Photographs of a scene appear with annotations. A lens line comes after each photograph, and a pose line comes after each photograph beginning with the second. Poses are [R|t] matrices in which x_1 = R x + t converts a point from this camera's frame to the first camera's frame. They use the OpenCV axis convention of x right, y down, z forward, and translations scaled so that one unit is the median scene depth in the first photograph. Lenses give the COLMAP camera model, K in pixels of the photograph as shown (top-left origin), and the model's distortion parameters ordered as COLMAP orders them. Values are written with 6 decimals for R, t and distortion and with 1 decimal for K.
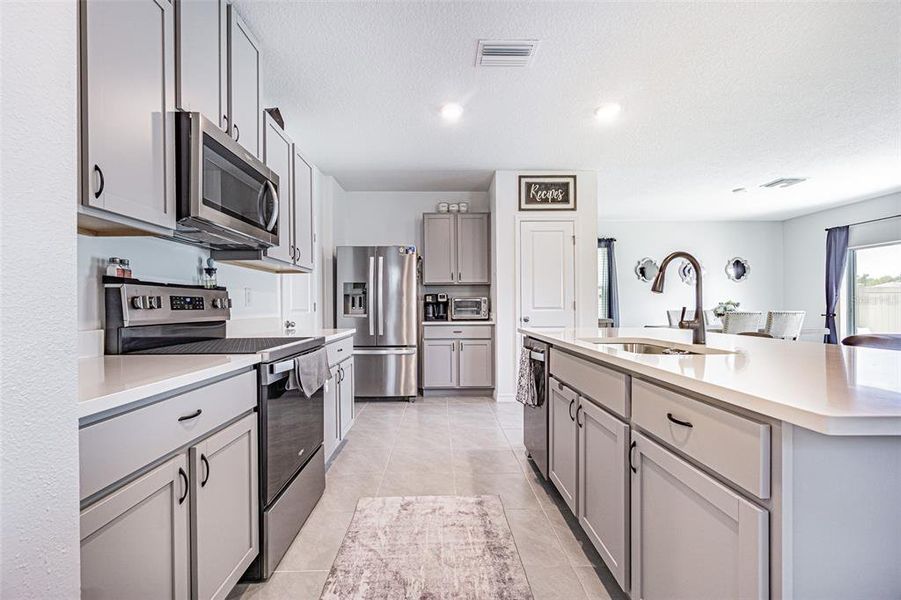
lens RADIAL K [[395.6, 0, 450.5], [0, 395.6, 300.0], [0, 0, 1]] dist [-0.001986, -0.000216]
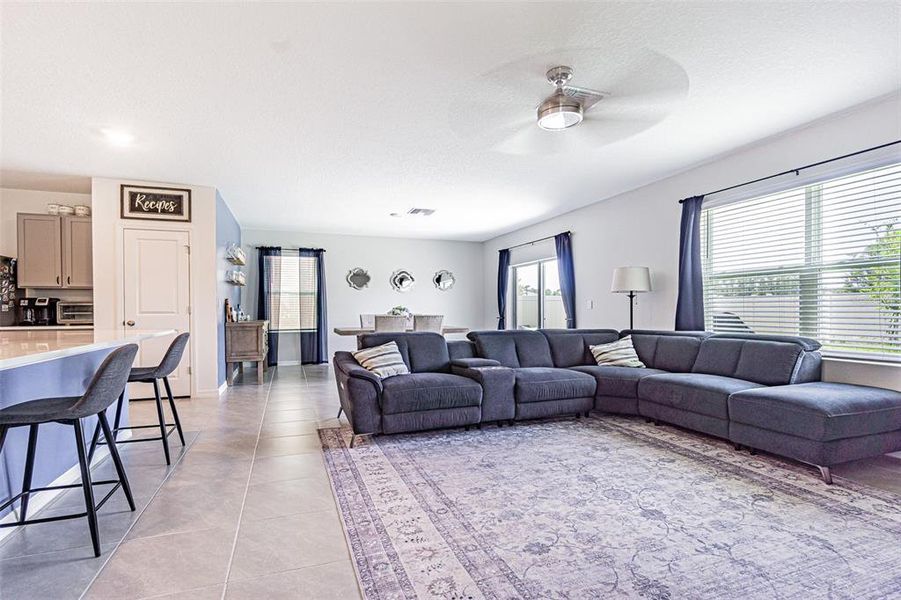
lens RADIAL K [[390.8, 0, 472.5], [0, 390.8, 310.1], [0, 0, 1]] dist [0.001625, 0.000600]
pose [[0.939693, 0.001093, 0.342017, 0.693612], [-0.007147, 0.999839, 0.016441, -0.009549], [-0.341944, -0.017894, 0.939550, -0.282096]]
